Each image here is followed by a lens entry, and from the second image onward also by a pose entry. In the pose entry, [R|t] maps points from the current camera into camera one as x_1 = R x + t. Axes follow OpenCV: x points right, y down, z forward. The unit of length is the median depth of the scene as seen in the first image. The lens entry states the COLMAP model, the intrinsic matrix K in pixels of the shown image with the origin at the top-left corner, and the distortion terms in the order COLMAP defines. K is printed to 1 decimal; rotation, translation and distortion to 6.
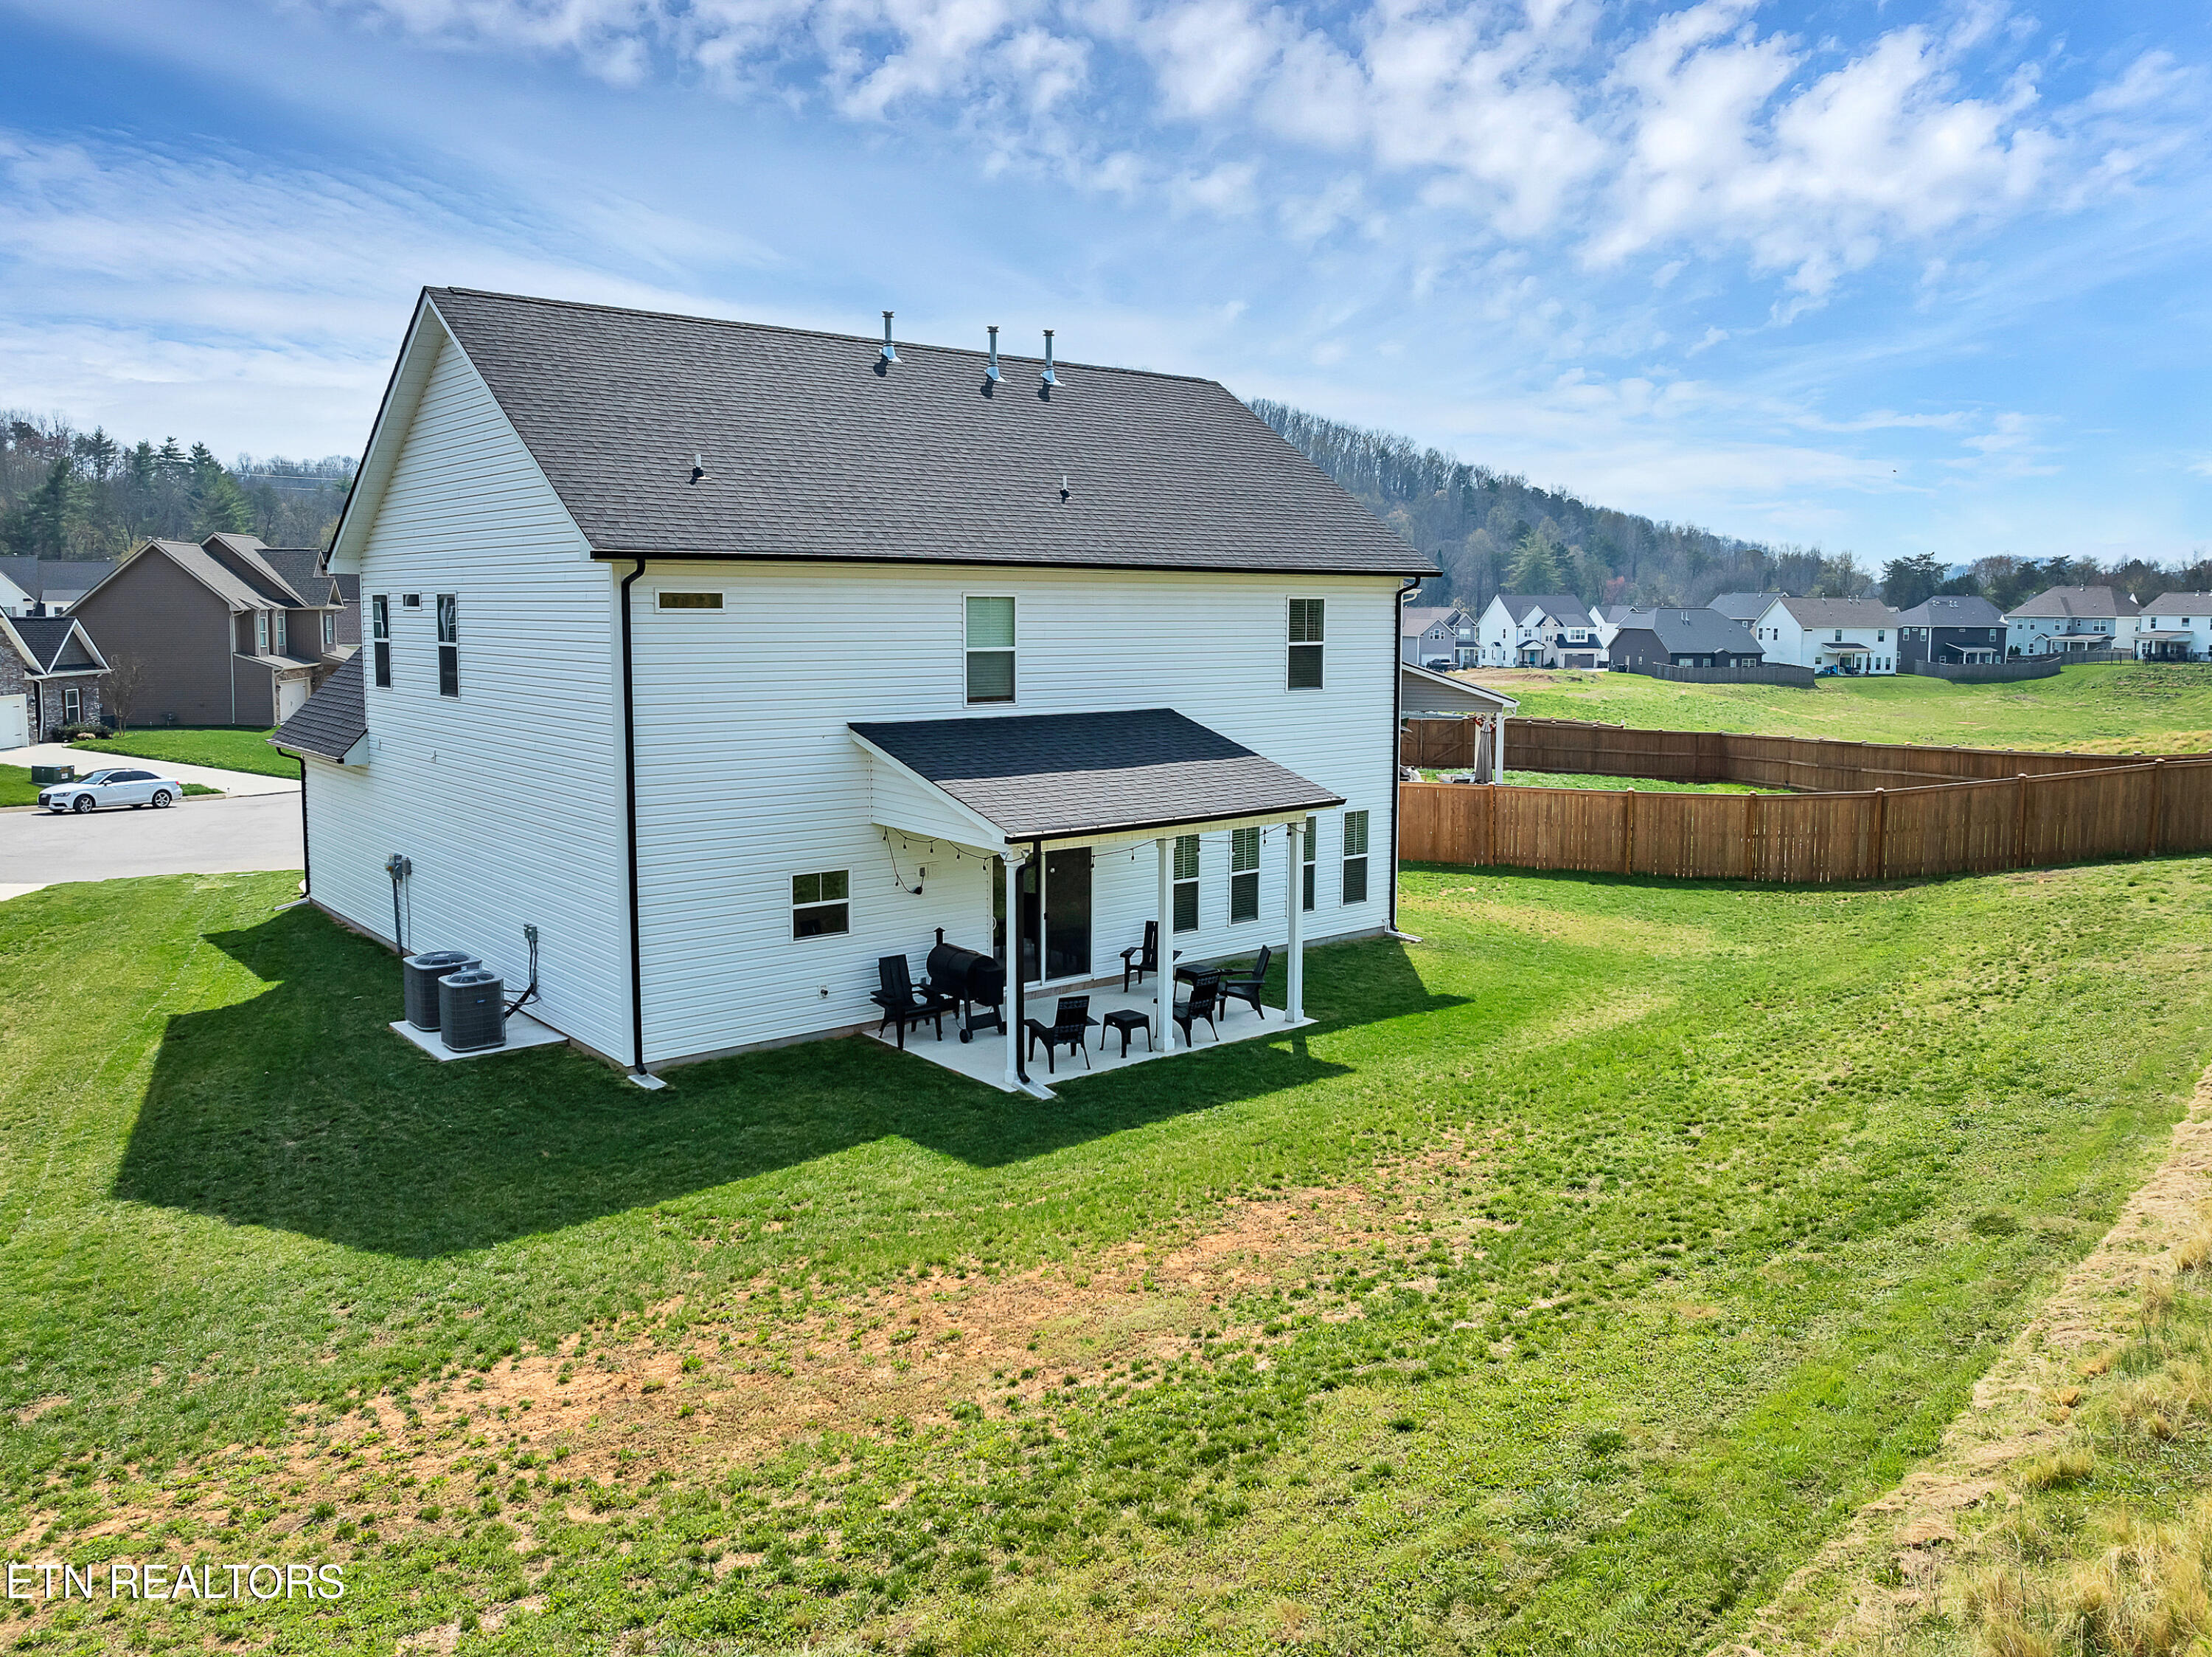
lens RADIAL K [[1608.8, 0, 1145.5], [0, 1608.8, 806.3], [0, 0, 1]] dist [-0.034426, -0.003184]
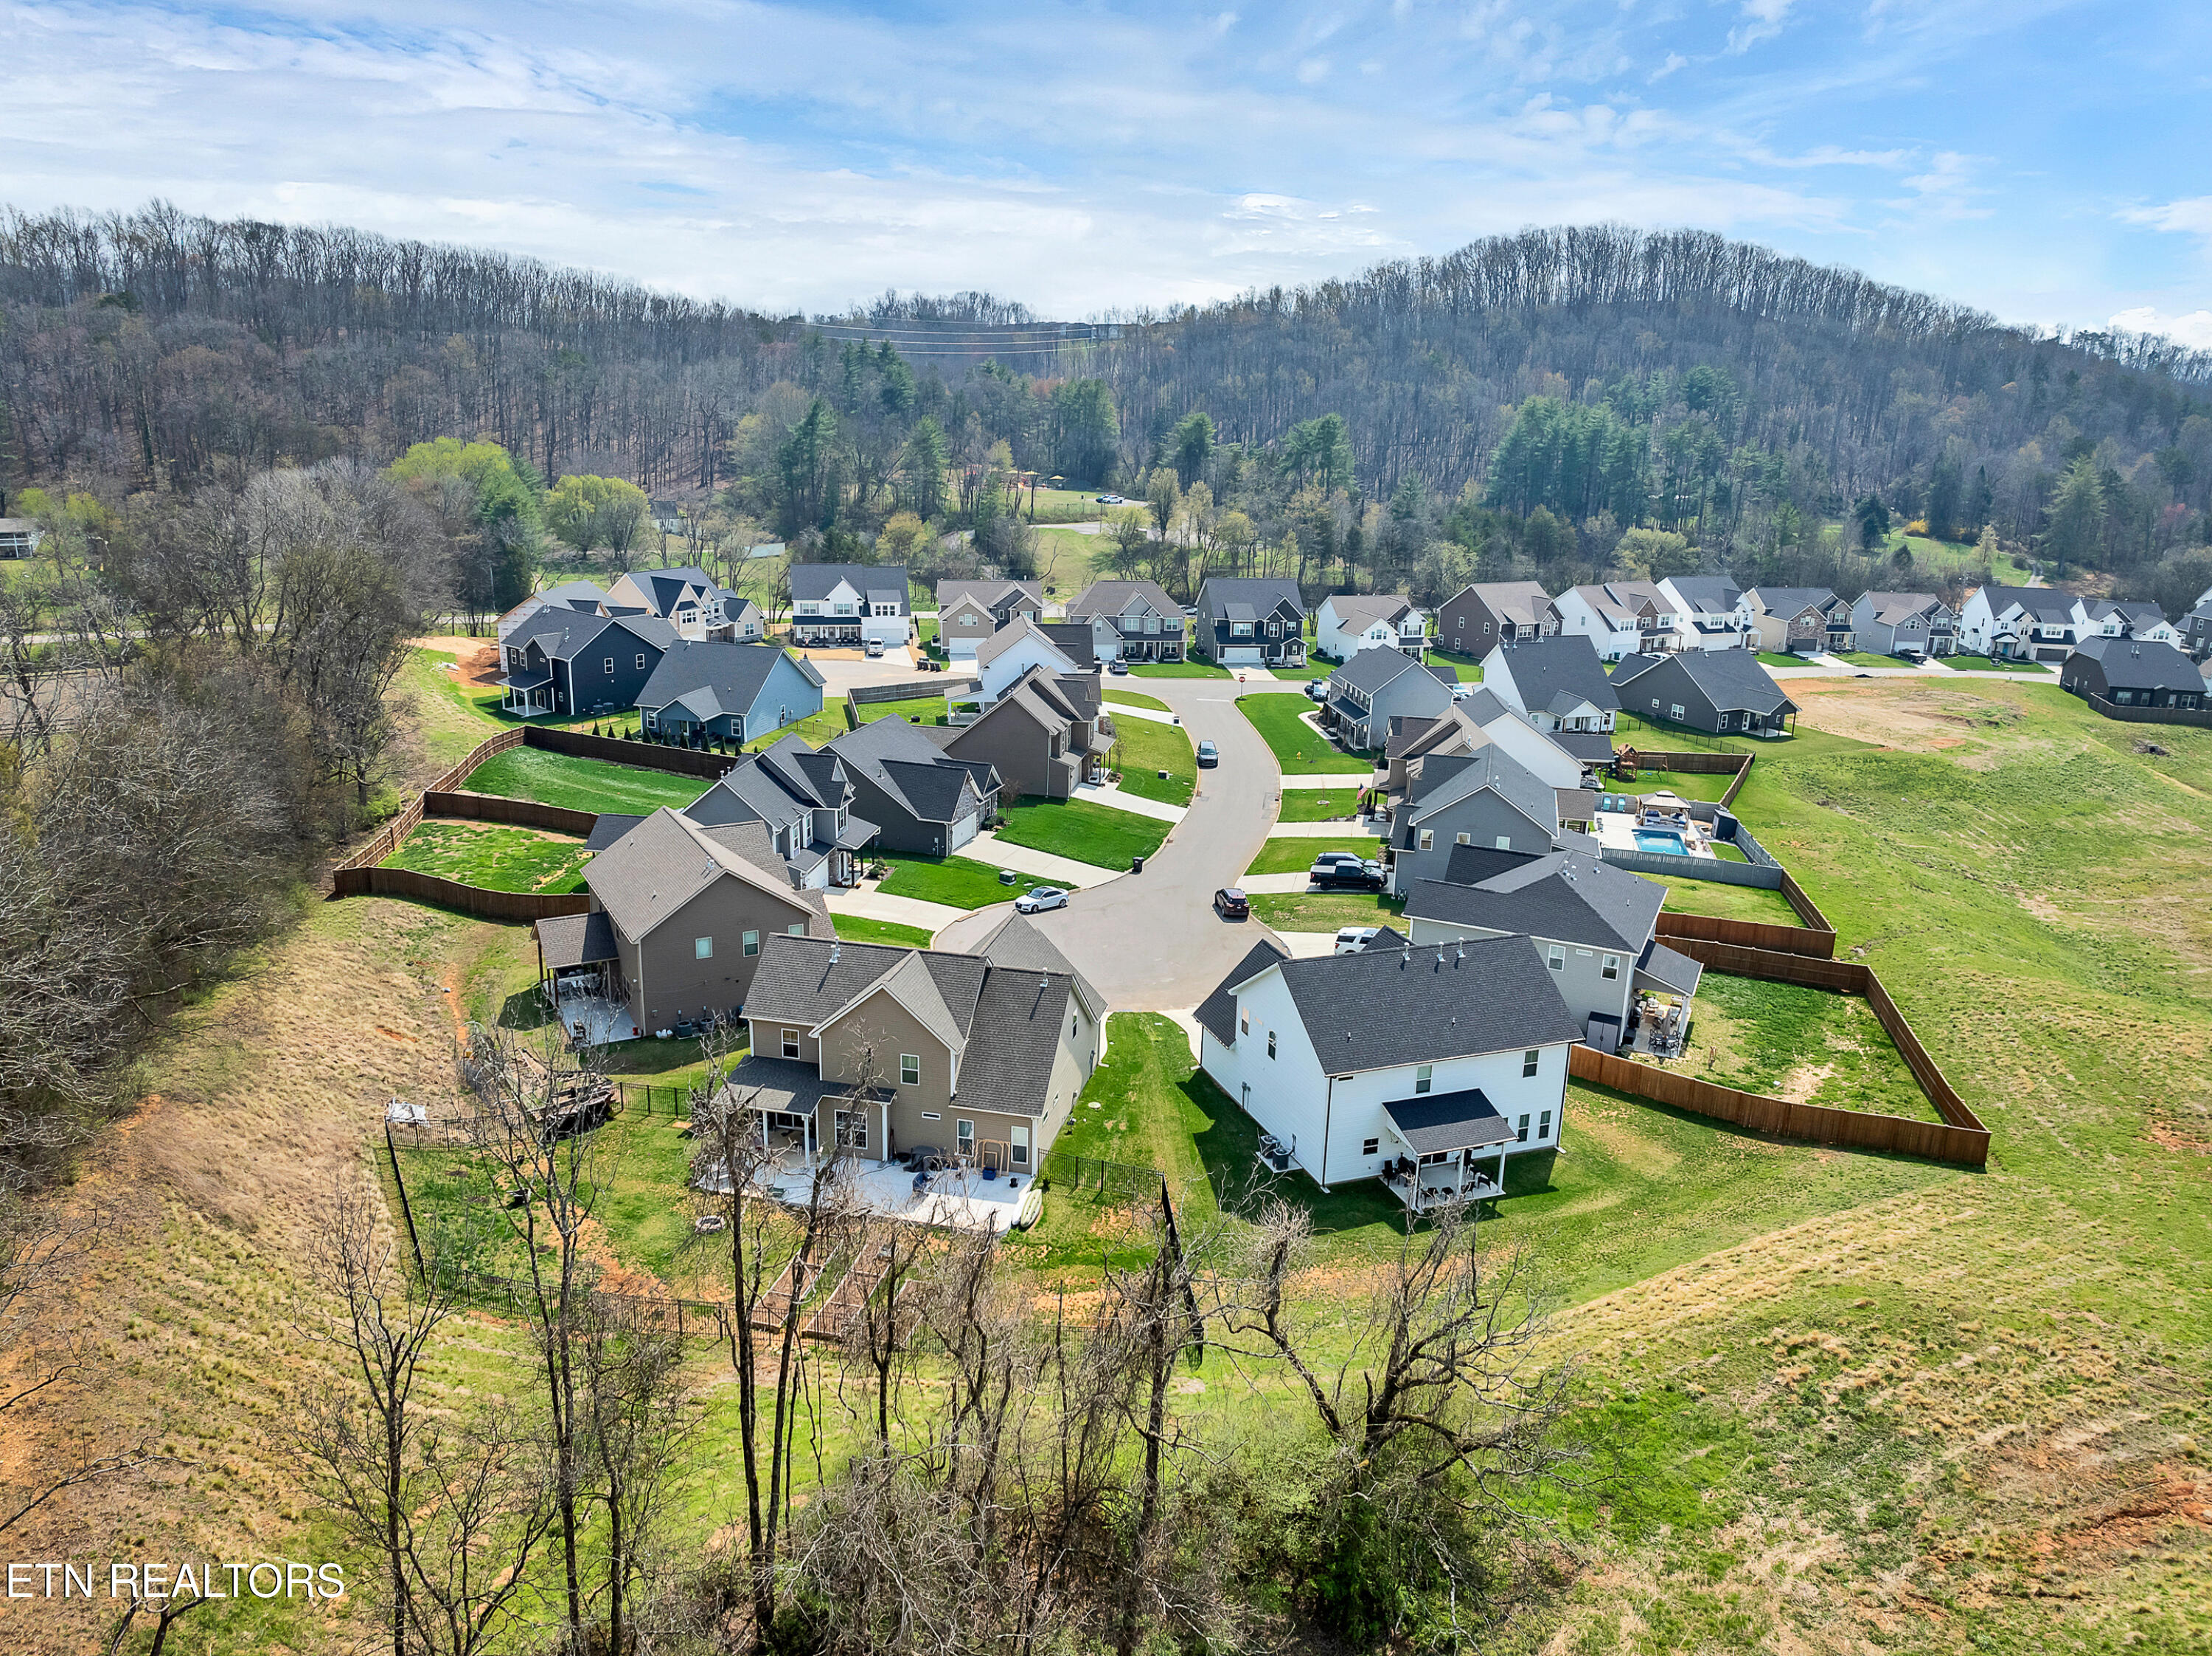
lens RADIAL K [[1561.1, 0, 1106.0], [0, 1561.1, 828.0], [0, 0, 1]] dist [-0.011068, -0.064509]
pose [[0.935894, 0.115191, -0.332917, 0.318435], [-0.063473, 0.984702, 0.162277, -1.113388], [0.346517, -0.130742, 0.928888, -2.294981]]
